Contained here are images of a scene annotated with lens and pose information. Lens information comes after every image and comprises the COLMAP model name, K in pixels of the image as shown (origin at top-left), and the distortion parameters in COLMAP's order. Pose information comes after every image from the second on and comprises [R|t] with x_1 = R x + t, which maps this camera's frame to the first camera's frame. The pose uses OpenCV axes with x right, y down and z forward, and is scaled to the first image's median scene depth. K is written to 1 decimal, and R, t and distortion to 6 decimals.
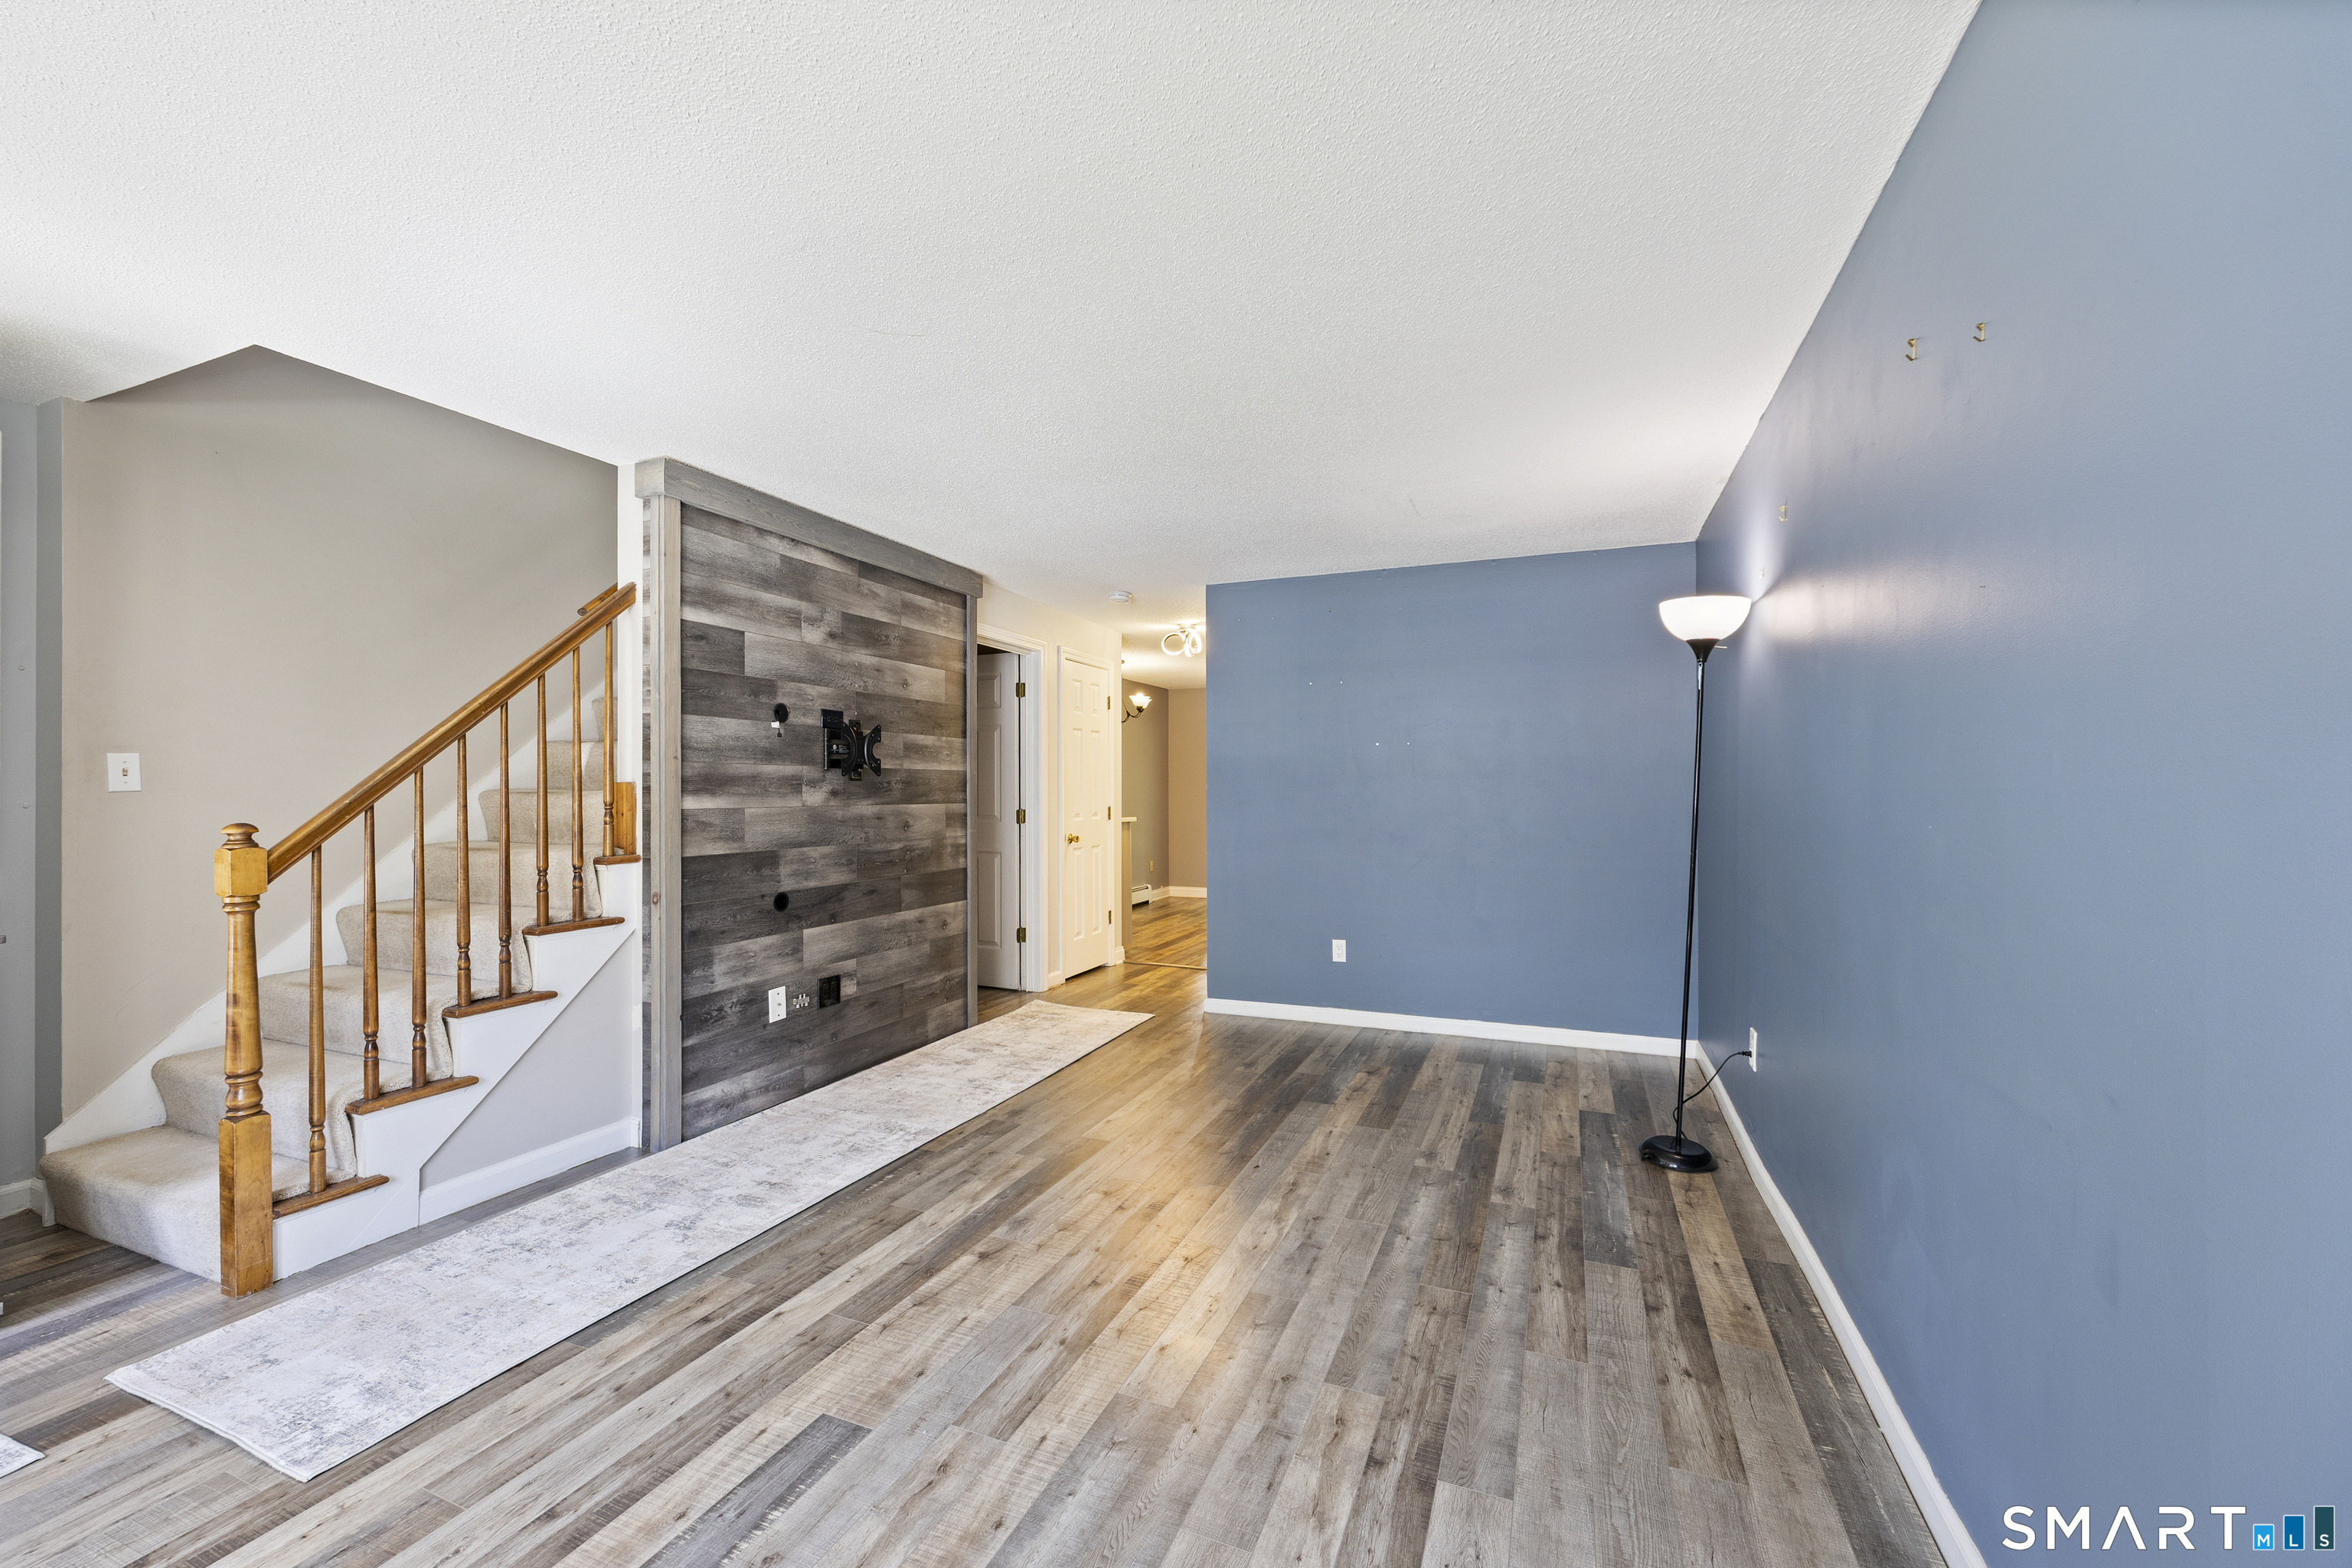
lens RADIAL K [[938.1, 0, 1177.8], [0, 938.1, 792.4], [0, 0, 1]] dist [0.000813, 0.000233]
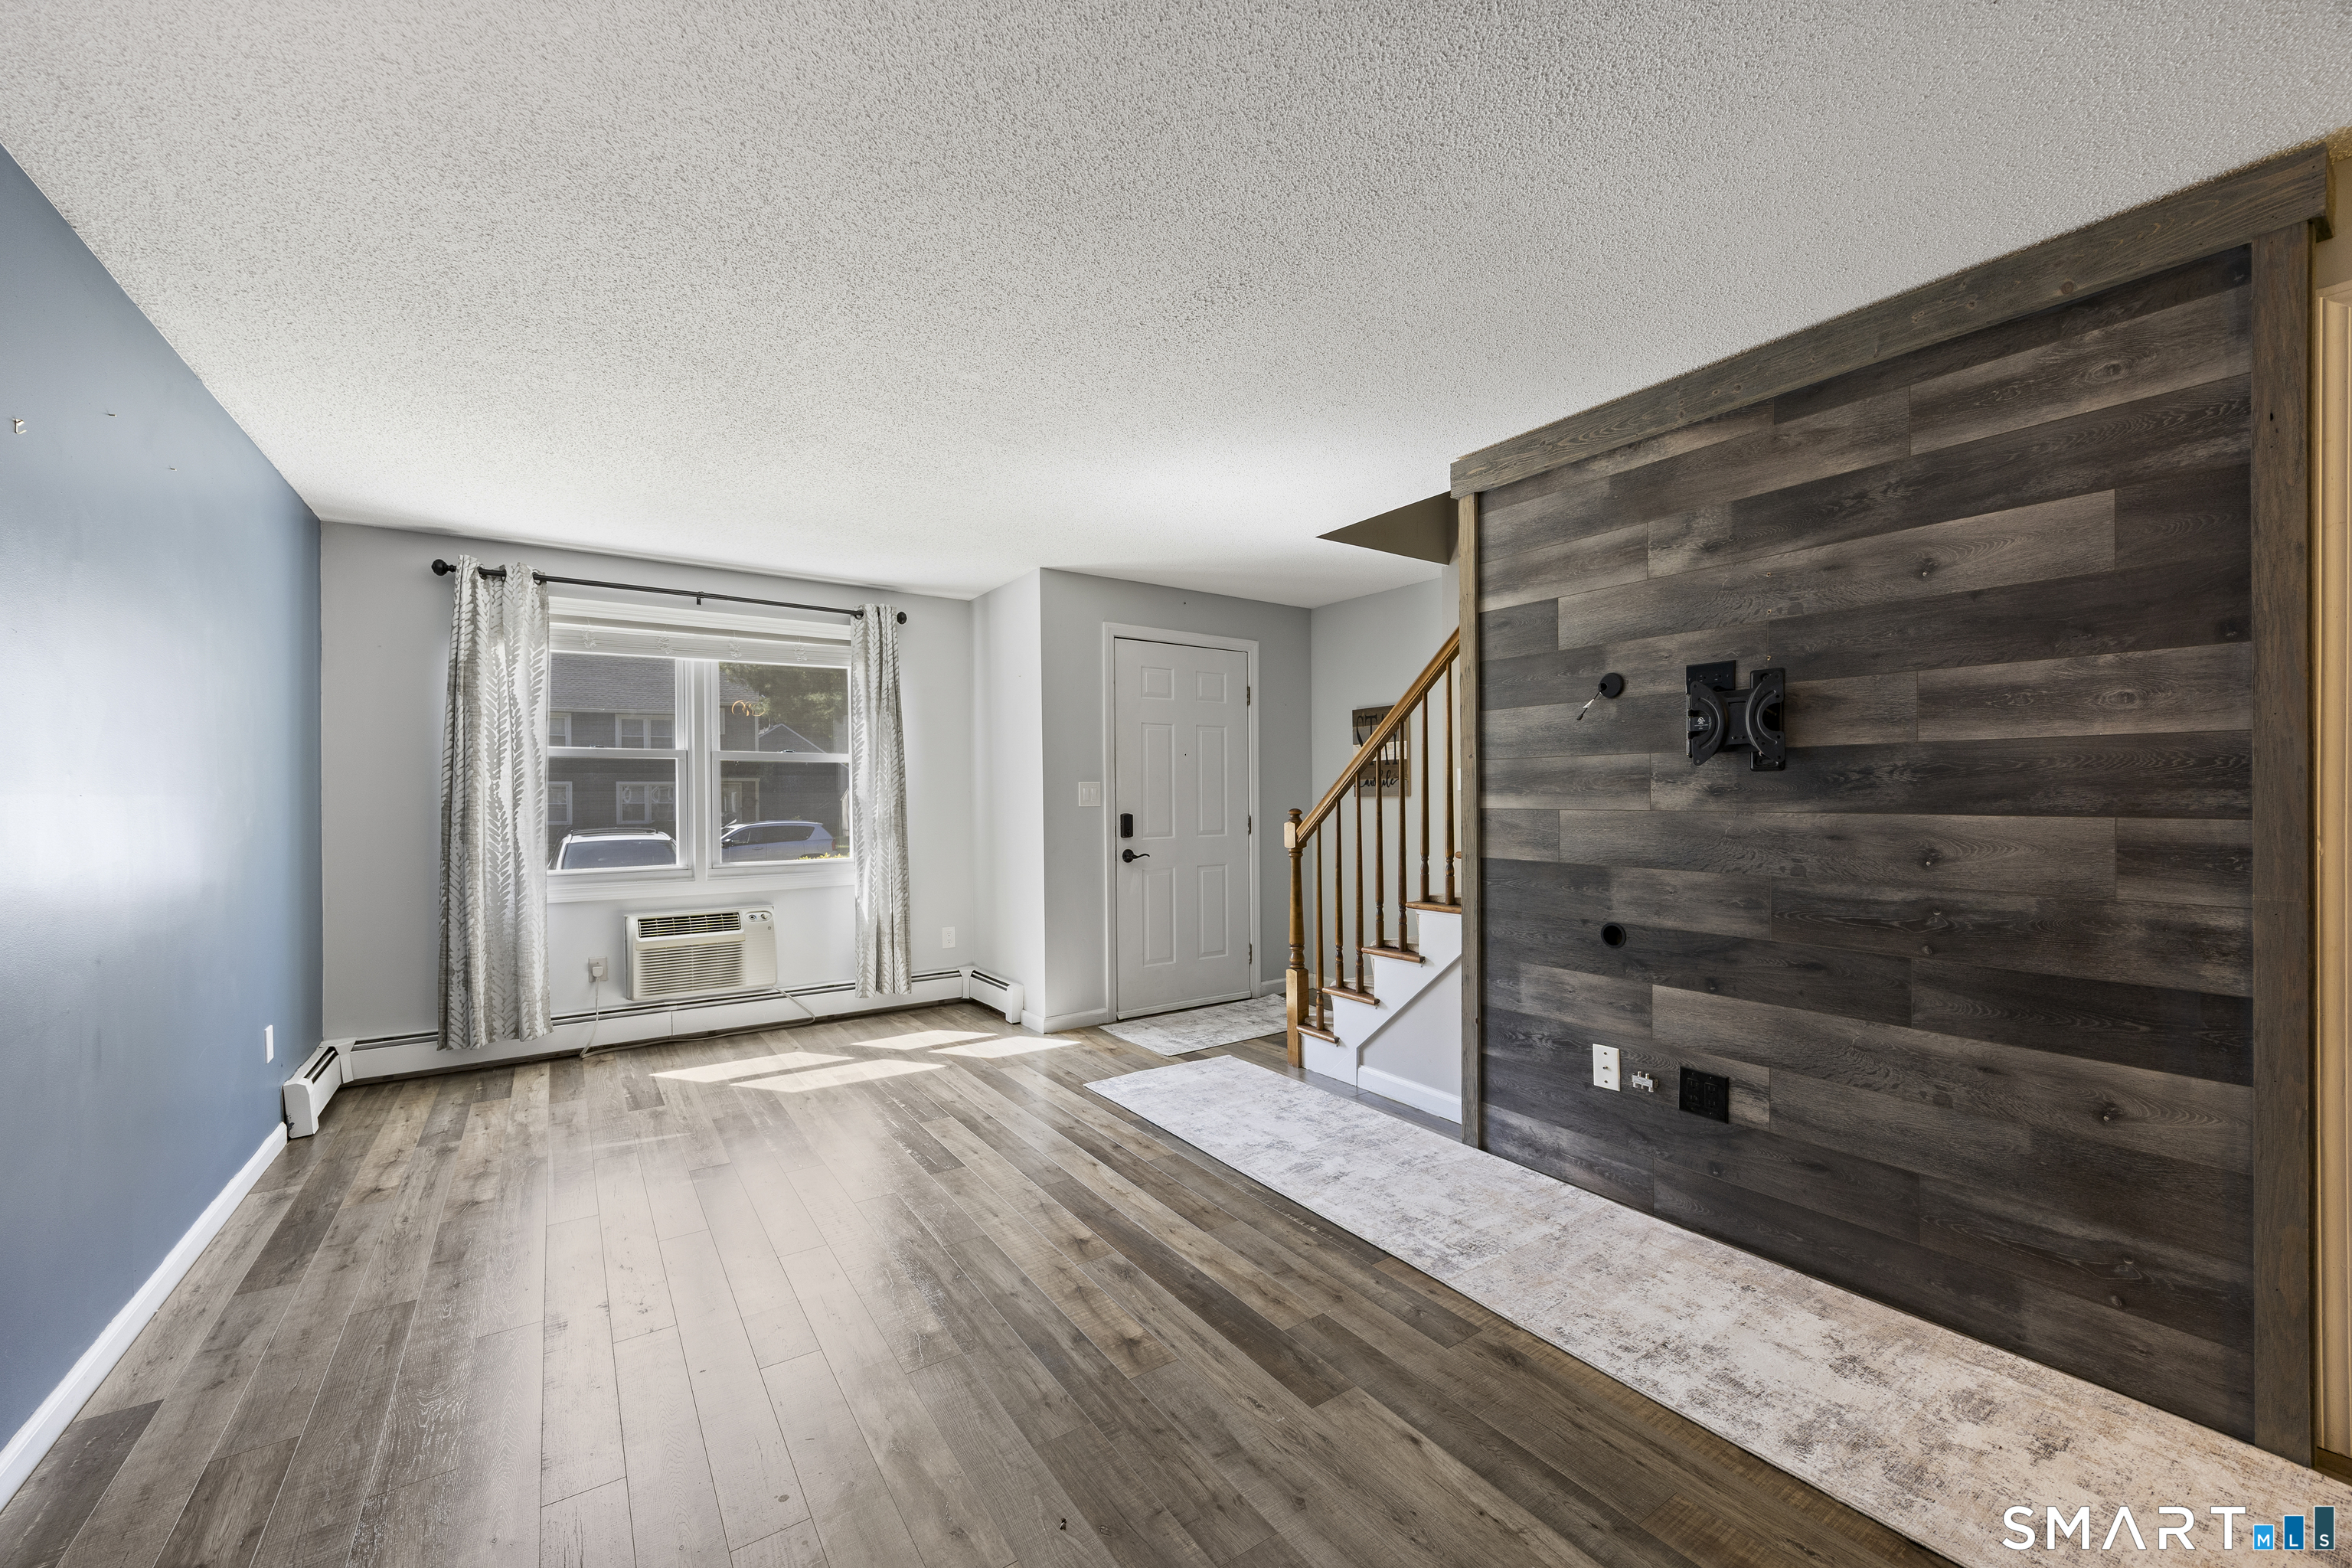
lens RADIAL K [[915.6, 0, 1172.3], [0, 915.6, 799.1], [0, 0, 1]] dist [0.007674, 0.000067]
pose [[-0.548104, 0.008341, -0.836368, 0.388457], [0.002723, 0.999963, 0.008188, -0.000263], [0.836405, 0.002210, -0.548107, 1.100516]]
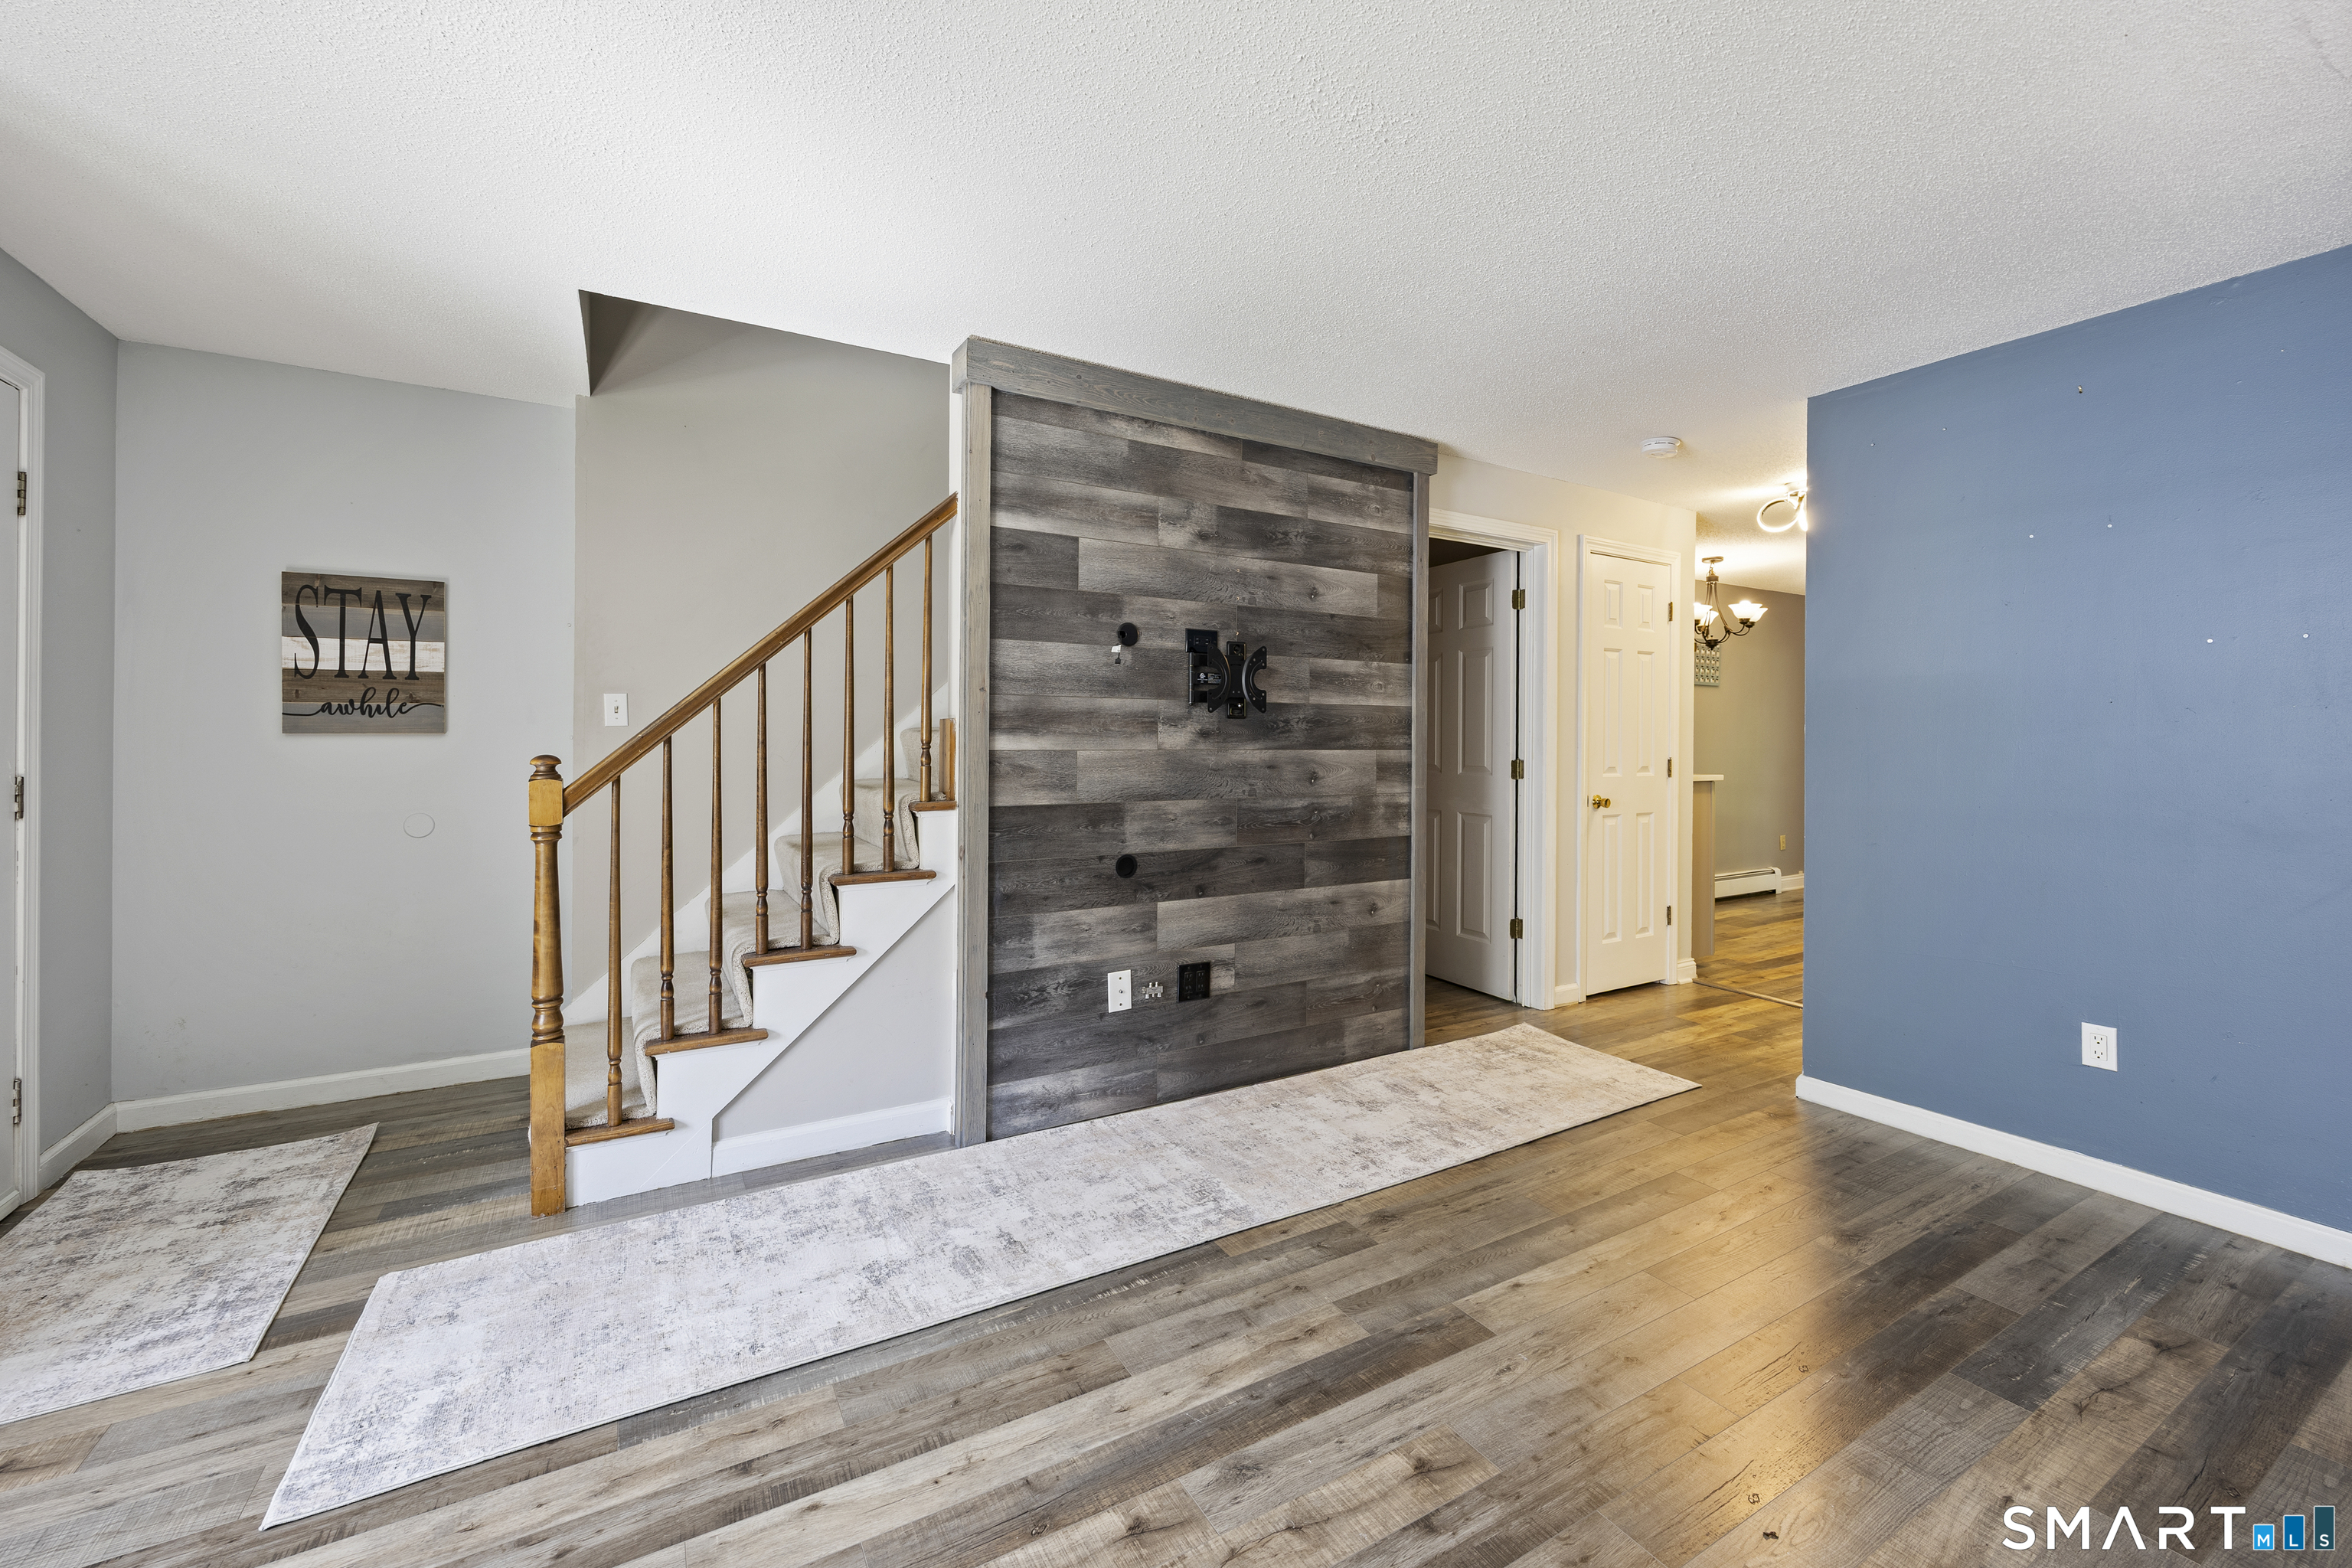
lens RADIAL K [[942.3, 0, 1175.7], [0, 942.3, 739.3], [0, 0, 1]] dist [-0.001853, 0.000729]
pose [[0.794893, 0.009395, -0.606676, 0.107287], [-0.009819, 0.999948, 0.002620, 0.003784], [0.606670, 0.003874, 0.794945, 0.370962]]
